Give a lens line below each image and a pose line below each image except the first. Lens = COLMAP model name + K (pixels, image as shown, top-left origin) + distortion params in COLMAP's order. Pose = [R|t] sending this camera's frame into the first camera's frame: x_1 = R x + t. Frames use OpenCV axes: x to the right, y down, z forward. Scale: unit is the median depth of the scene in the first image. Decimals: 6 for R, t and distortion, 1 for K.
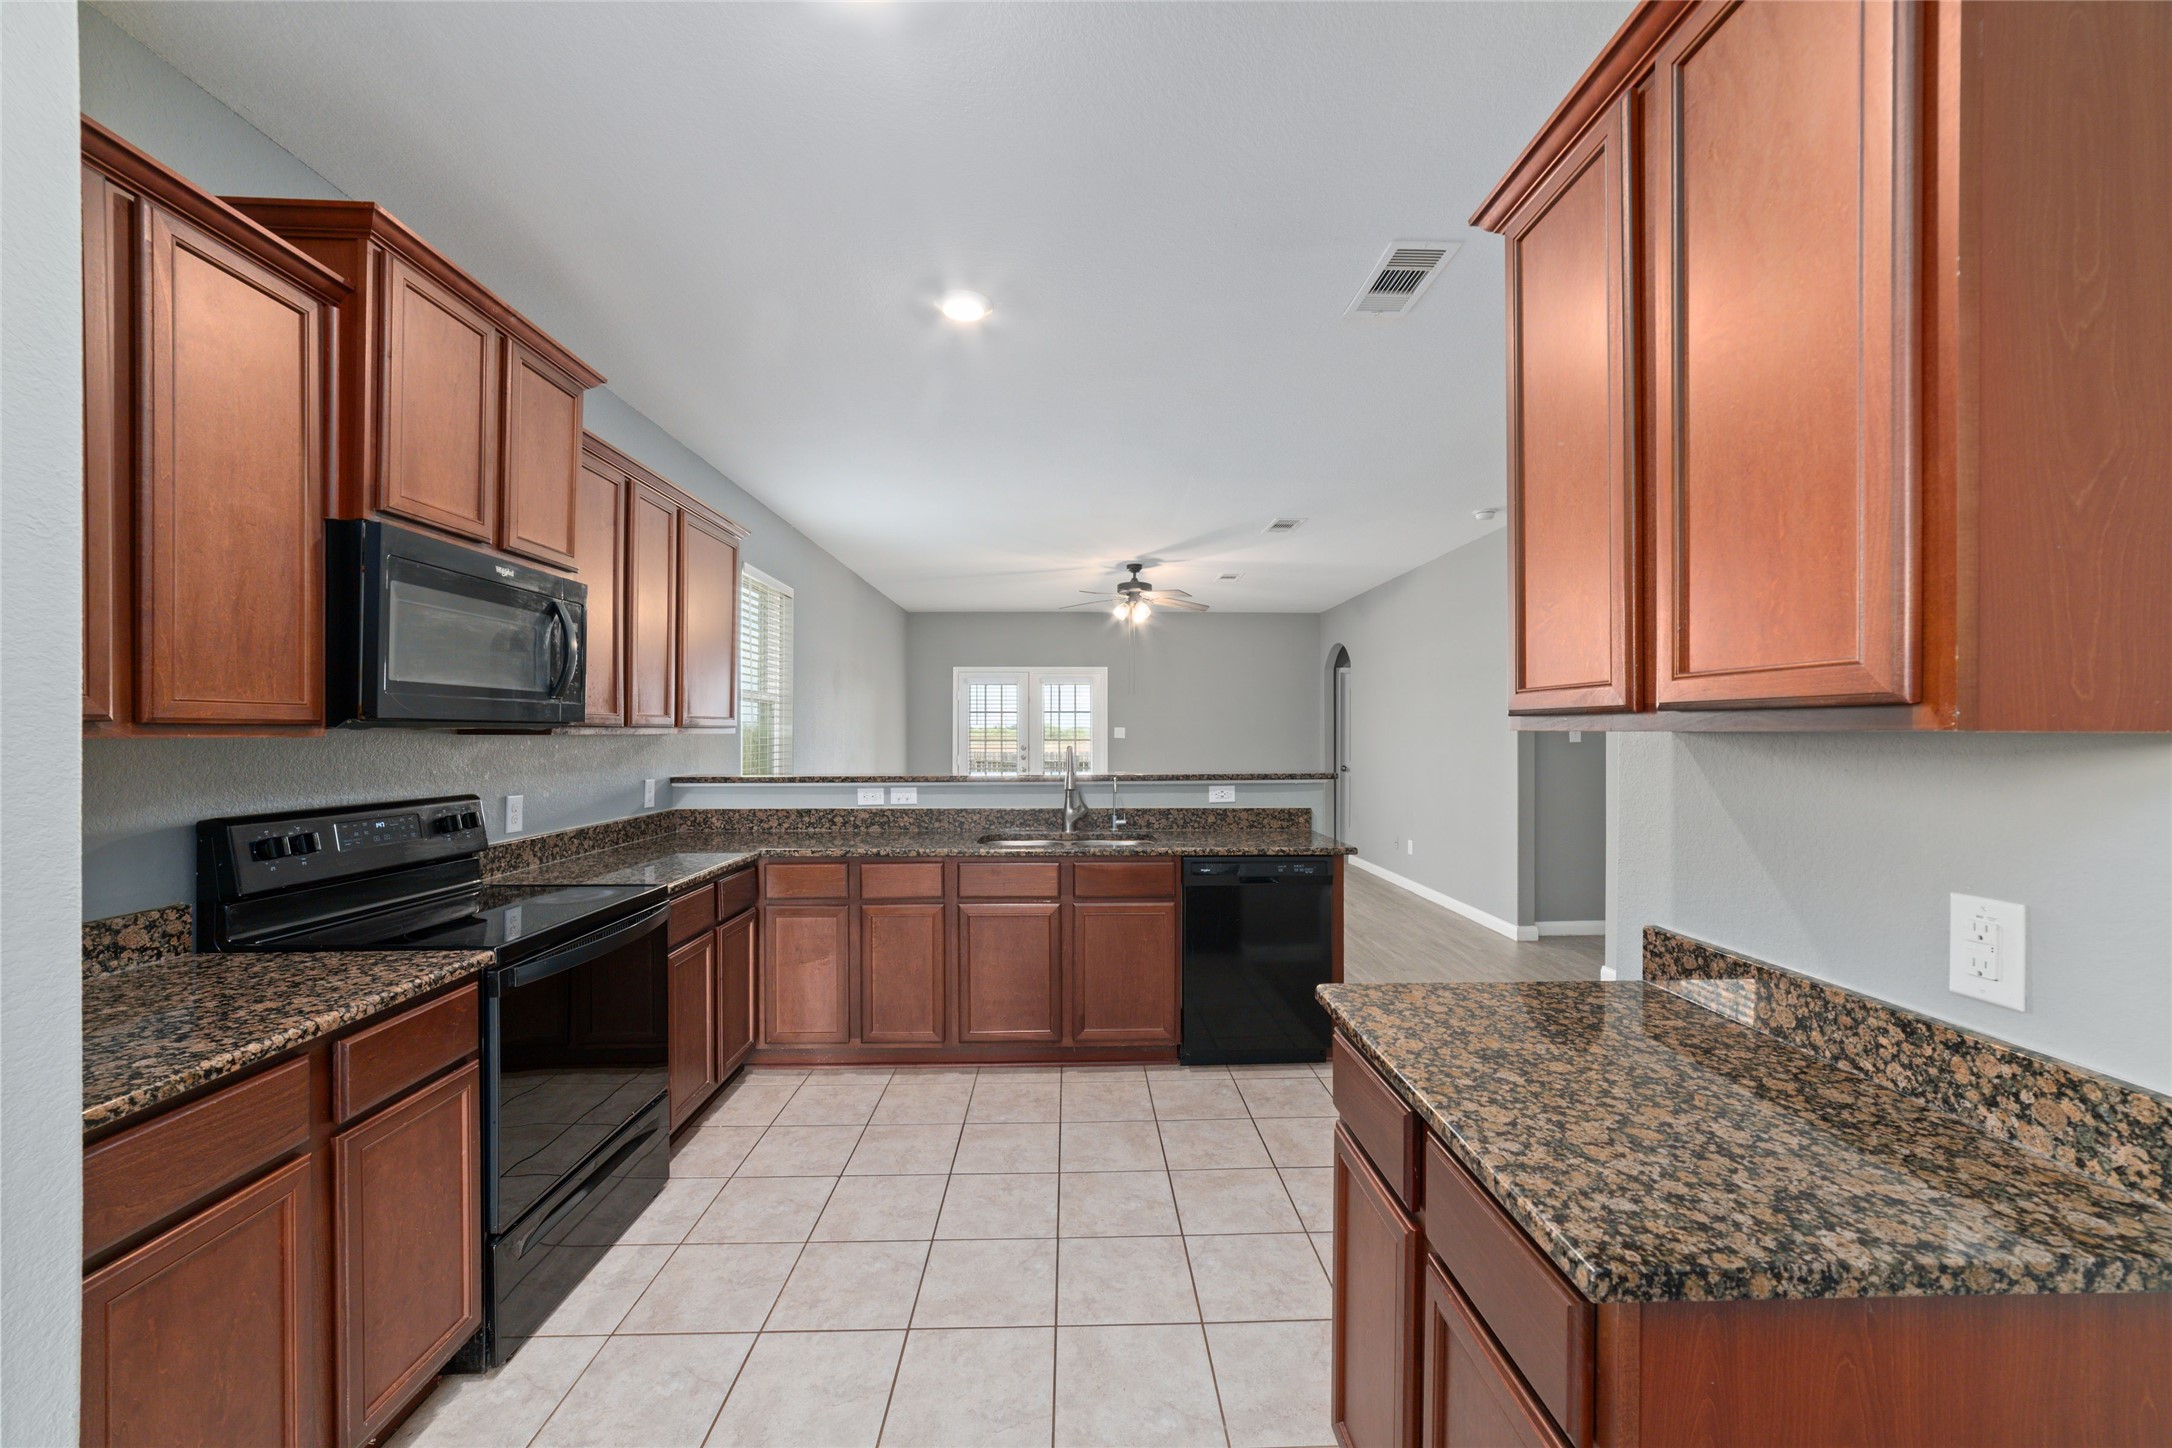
lens RADIAL K [[831.9, 0, 1090.6], [0, 831.9, 731.3], [0, 0, 1]] dist [-0.025561, 0.008230]
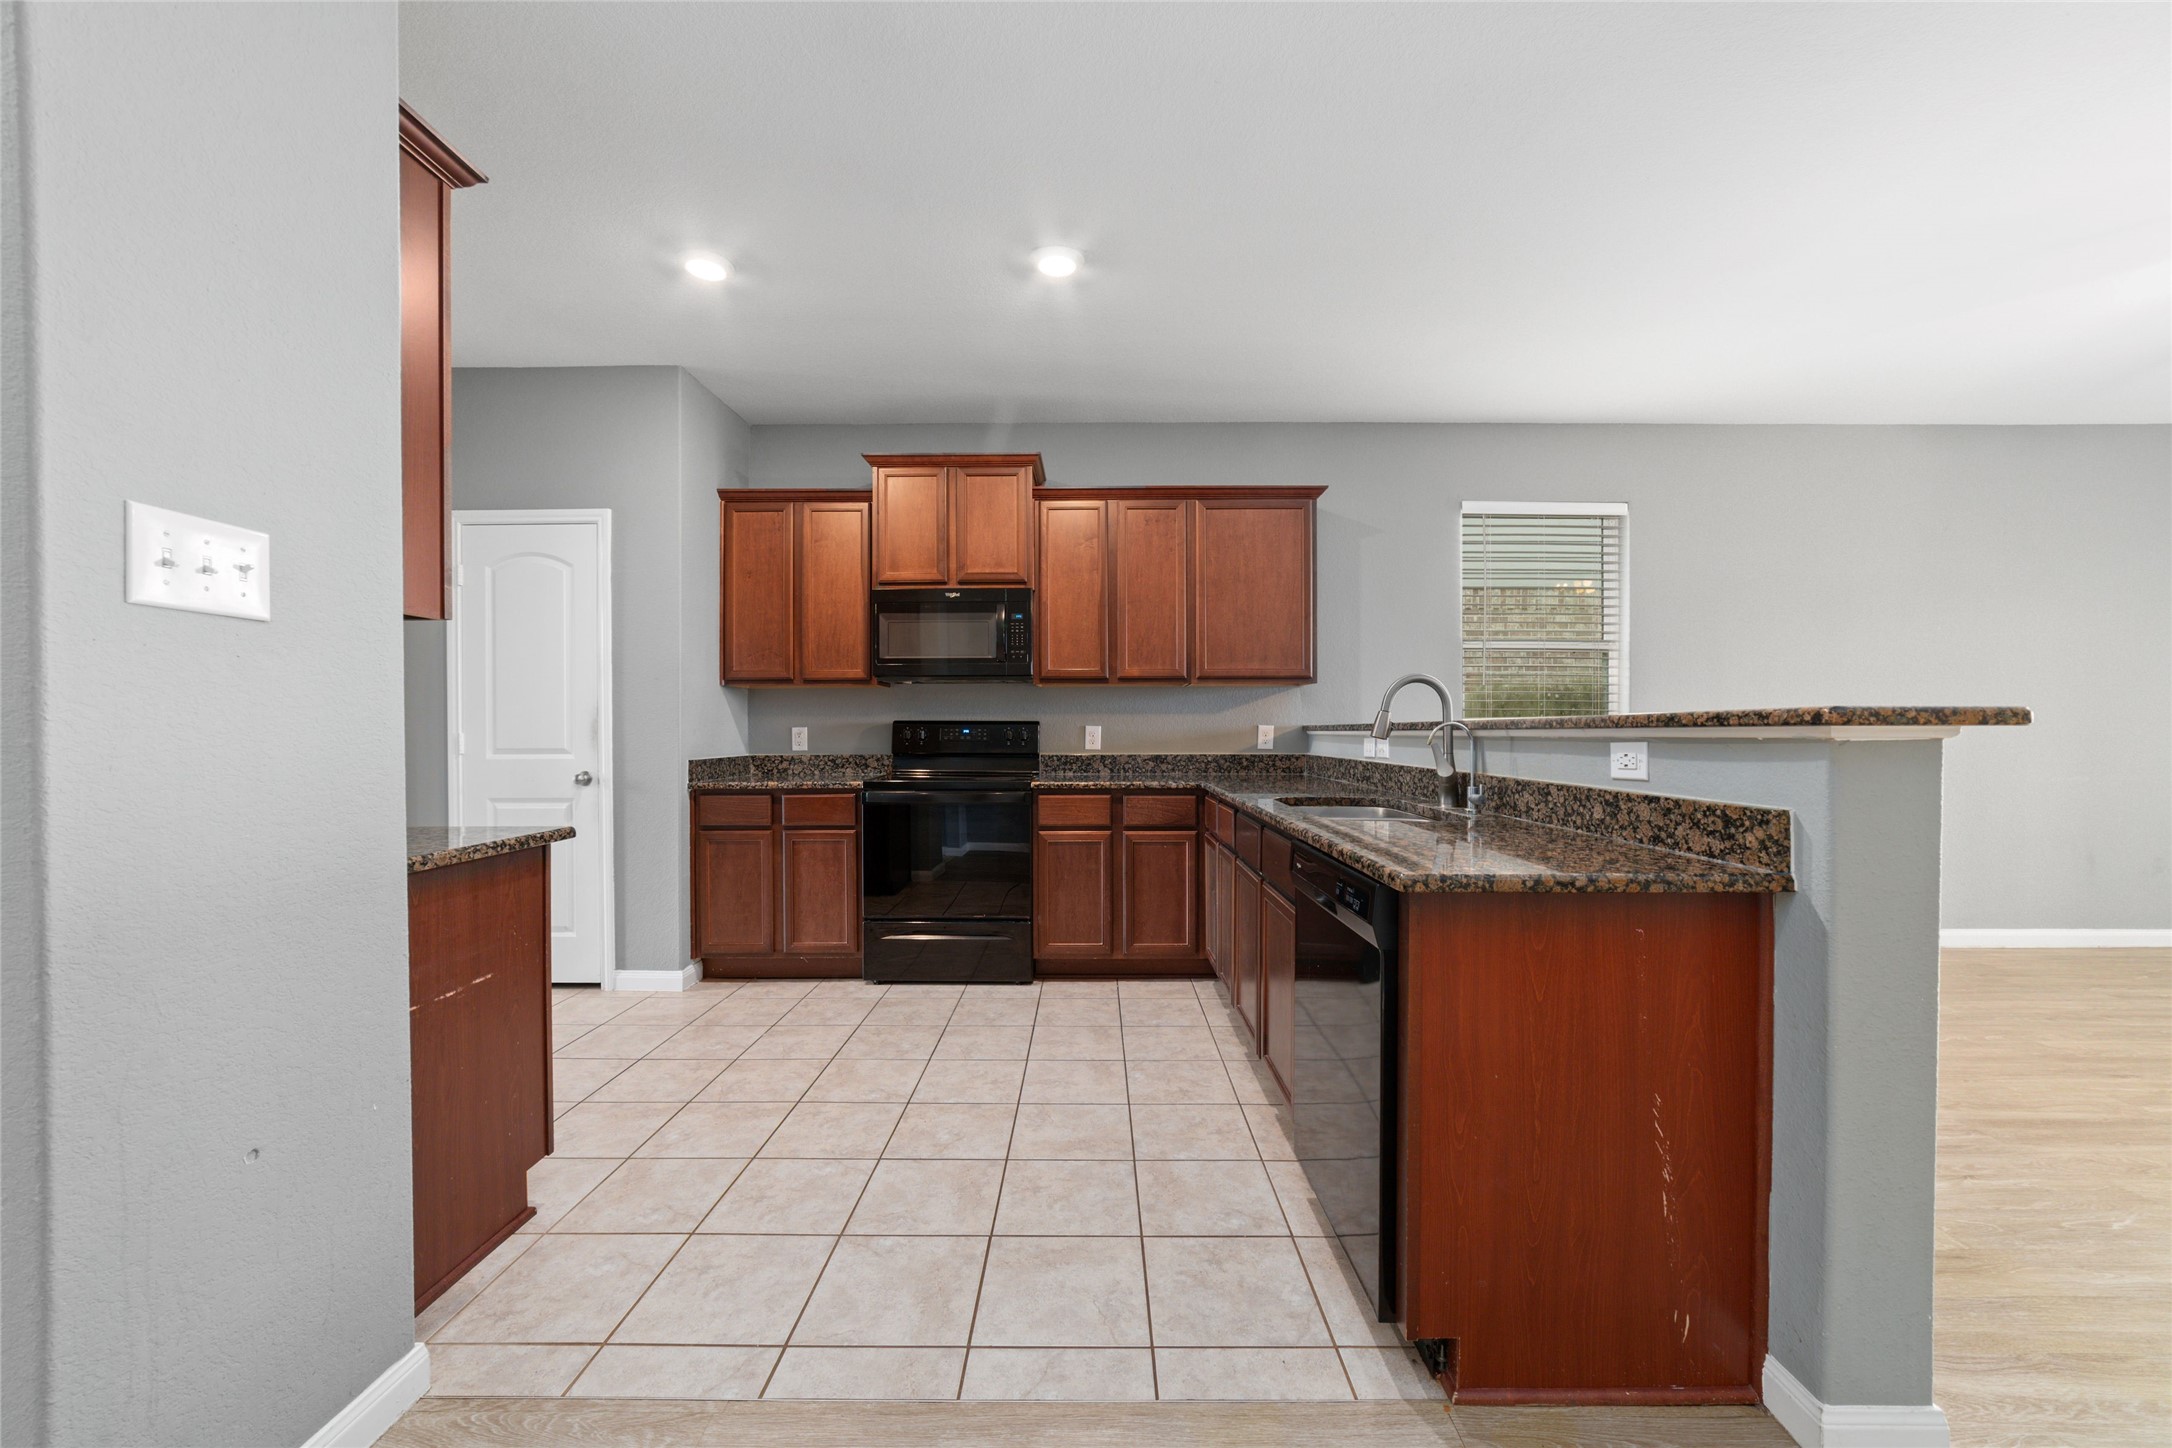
lens RADIAL K [[831.9, 0, 1090.6], [0, 831.9, 731.3], [0, 0, 1]] dist [-0.025561, 0.008230]
pose [[-0.029974, 0.002921, -0.999546, 1.071138], [0.003256, 0.999991, 0.002825, 0.101150], [0.999545, -0.003170, -0.029983, 1.269139]]
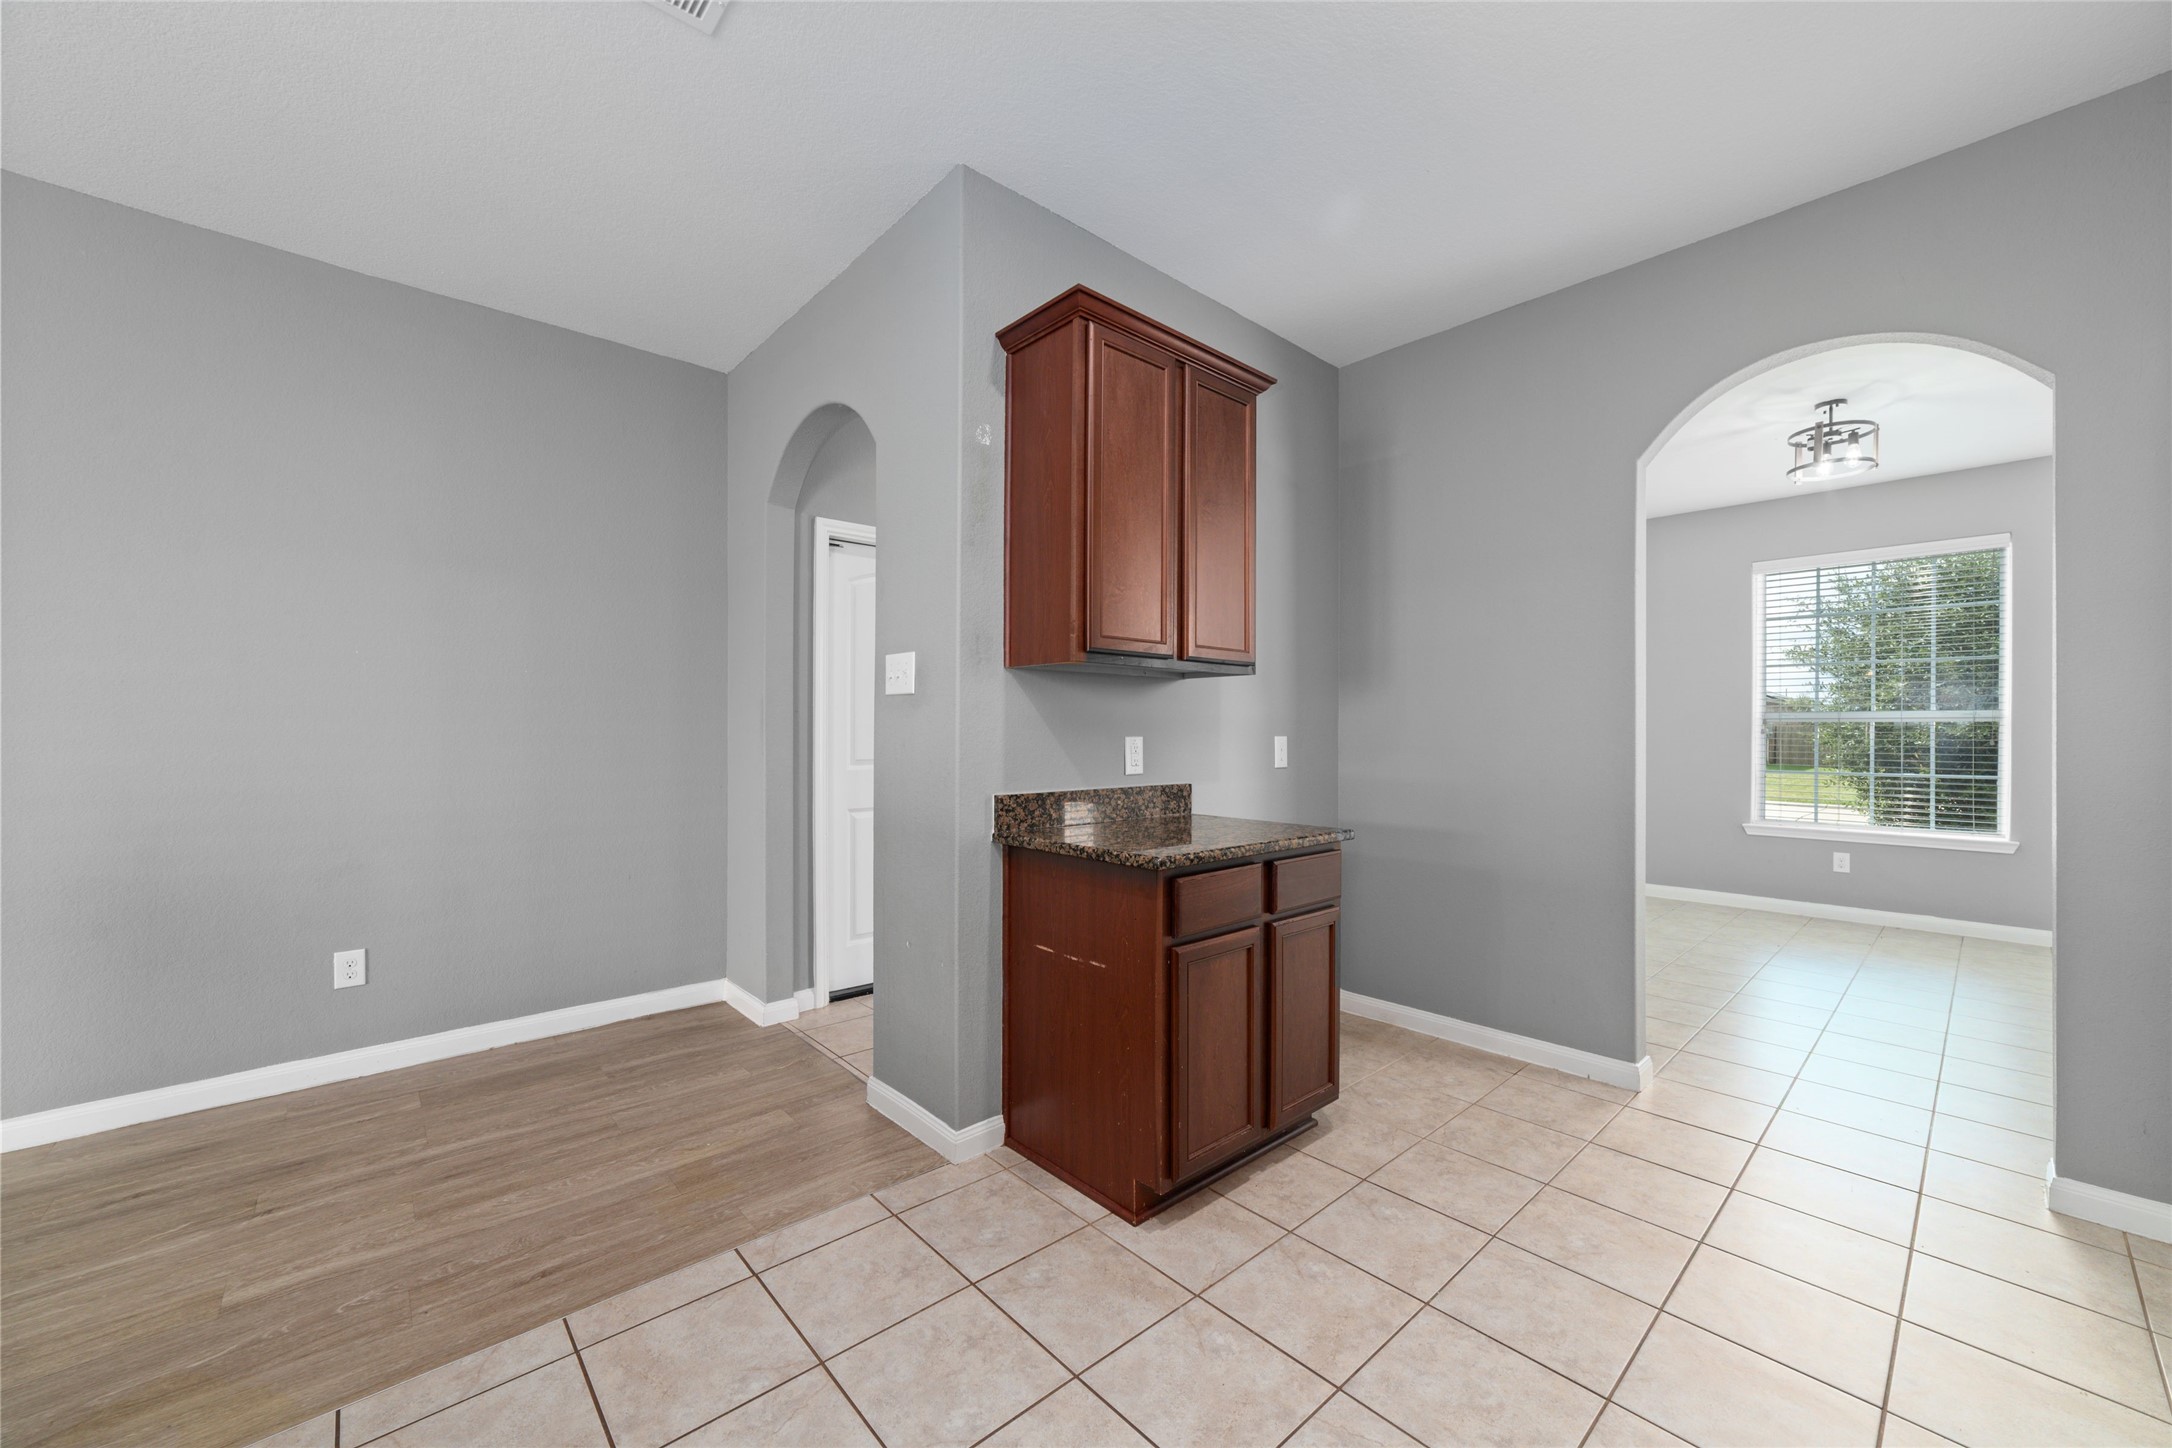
lens RADIAL K [[831.9, 0, 1090.6], [0, 831.9, 731.3], [0, 0, 1]] dist [-0.025561, 0.008230]
pose [[-0.651565, -0.002749, 0.758588, -0.403668], [-0.003173, 0.999995, 0.000898, 0.078974], [-0.758586, -0.001822, -0.651570, 1.269772]]
